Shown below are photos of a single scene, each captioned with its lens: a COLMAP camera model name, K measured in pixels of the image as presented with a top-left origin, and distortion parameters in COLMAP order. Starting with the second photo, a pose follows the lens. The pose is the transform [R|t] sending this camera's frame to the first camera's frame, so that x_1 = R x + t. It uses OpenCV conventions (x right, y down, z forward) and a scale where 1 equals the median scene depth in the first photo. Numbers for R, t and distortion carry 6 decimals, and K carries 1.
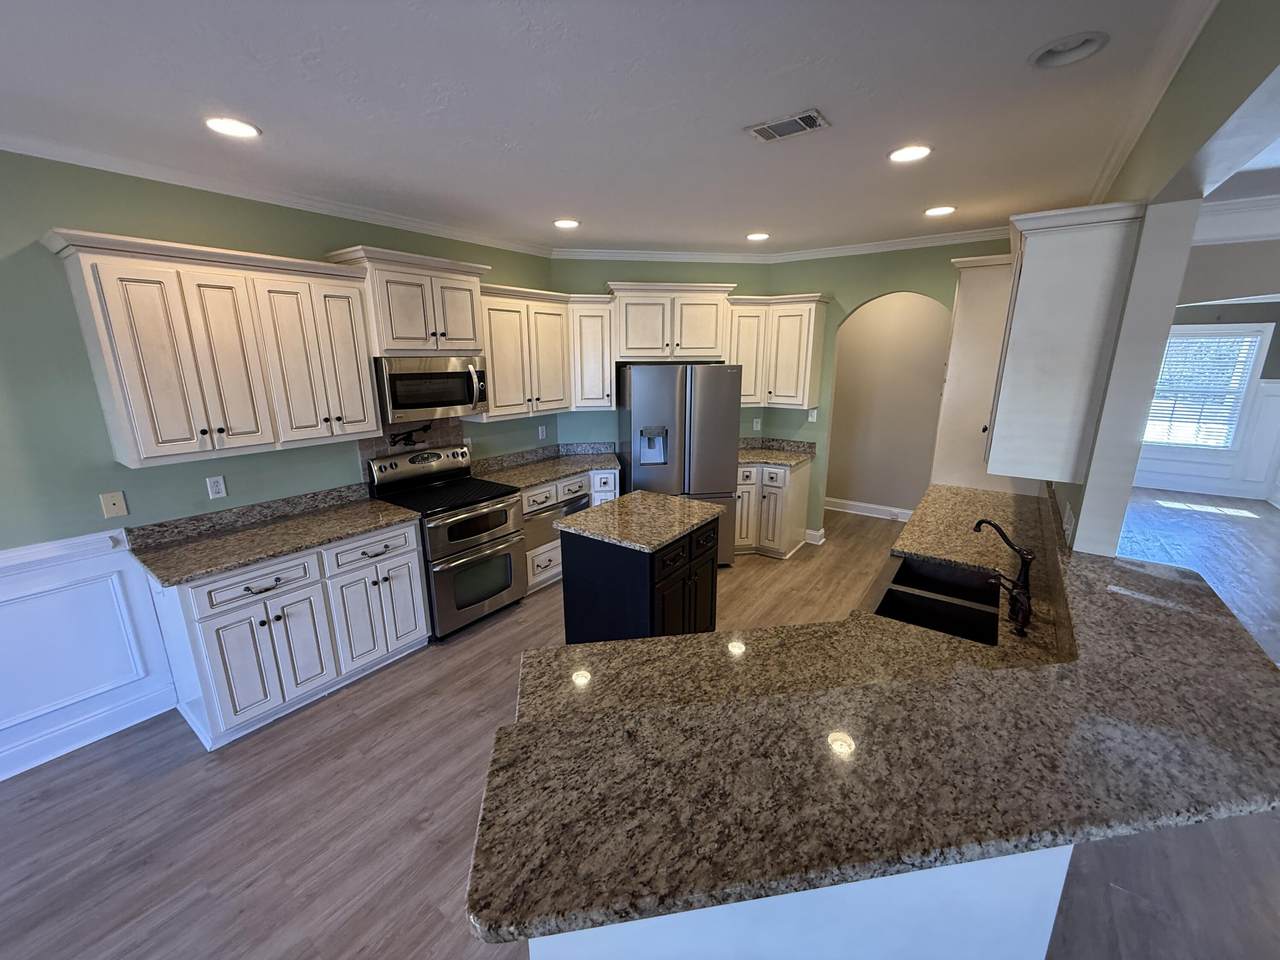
lens RADIAL K [[511.9, 0, 636.3], [0, 511.9, 476.6], [0, 0, 1]] dist [0.001276, 0.000112]
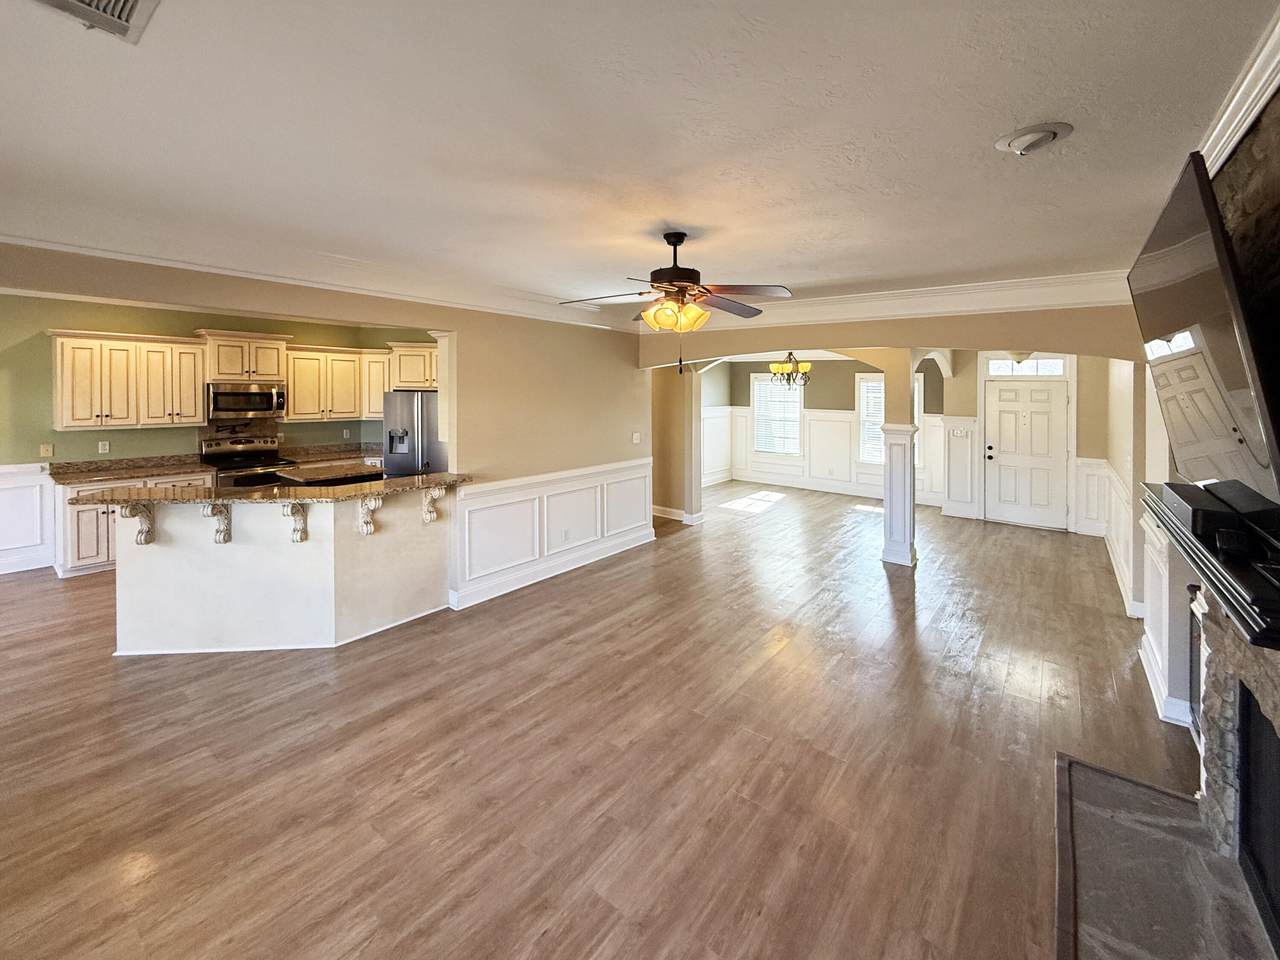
lens RADIAL K [[511.9, 0, 608.5], [0, 511.9, 393.2], [0, 0, 1]] dist [0.001276, 0.000112]
pose [[0.999270, 0.021783, -0.031380, 1.047731], [-0.028181, 0.974960, -0.220589, 0.180789], [0.025789, 0.221312, 0.974862, -0.808327]]
